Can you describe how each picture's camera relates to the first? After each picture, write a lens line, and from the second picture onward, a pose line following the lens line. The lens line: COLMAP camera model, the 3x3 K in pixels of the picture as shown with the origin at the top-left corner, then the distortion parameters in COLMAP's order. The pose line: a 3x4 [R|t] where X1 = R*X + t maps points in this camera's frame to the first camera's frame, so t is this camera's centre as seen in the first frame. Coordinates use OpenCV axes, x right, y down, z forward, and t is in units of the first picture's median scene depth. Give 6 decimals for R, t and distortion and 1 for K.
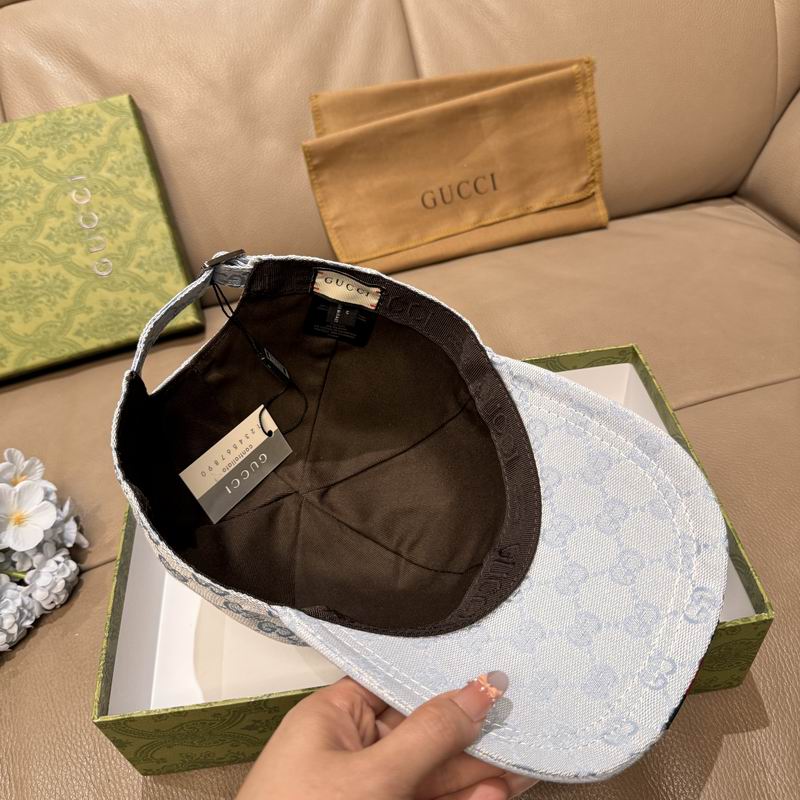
lens RADIAL K [[796.7, 0, 401.8], [0, 796.7, 397.9], [0, 0, 1]] dist [0.046885, -0.126963]
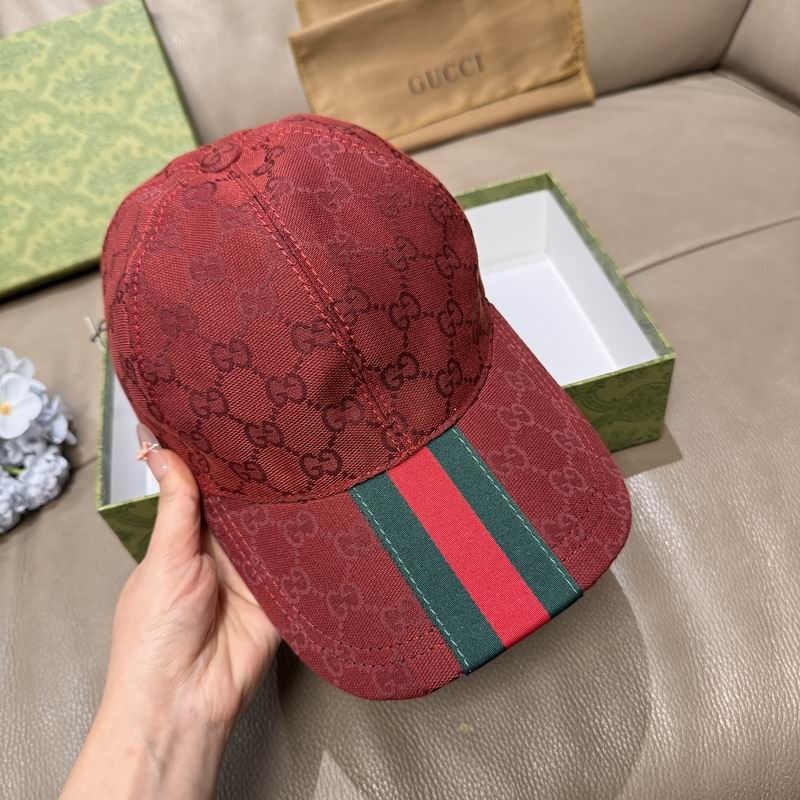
lens RADIAL K [[809.7, 0, 398.6], [0, 809.7, 400.0], [0, 0, 1]] dist [-0.052493, 0.040084]
pose [[0.997550, -0.069935, -0.001494, -0.015820], [0.069862, 0.994976, 0.071706, 0.076879], [-0.003528, -0.071635, 0.997425, -0.044848]]
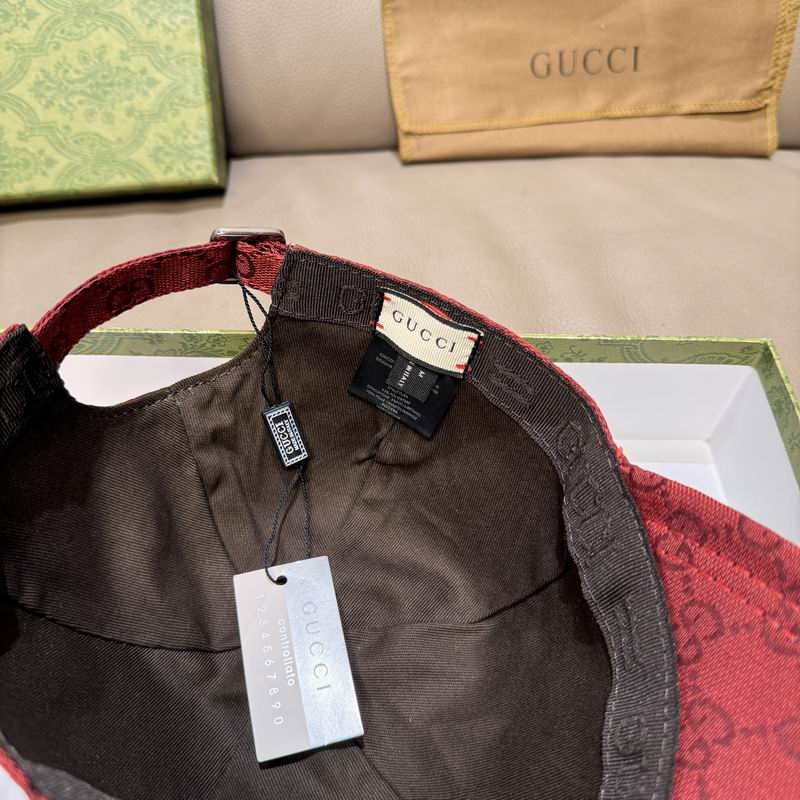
lens RADIAL K [[790.0, 0, 399.3], [0, 790.0, 402.4], [0, 0, 1]] dist [-0.079628, 0.034915]
pose [[0.979128, 0.202710, -0.014756, -0.018673], [-0.198531, 0.969435, 0.144159, -0.035188], [0.043527, -0.138221, 0.989444, 0.287637]]
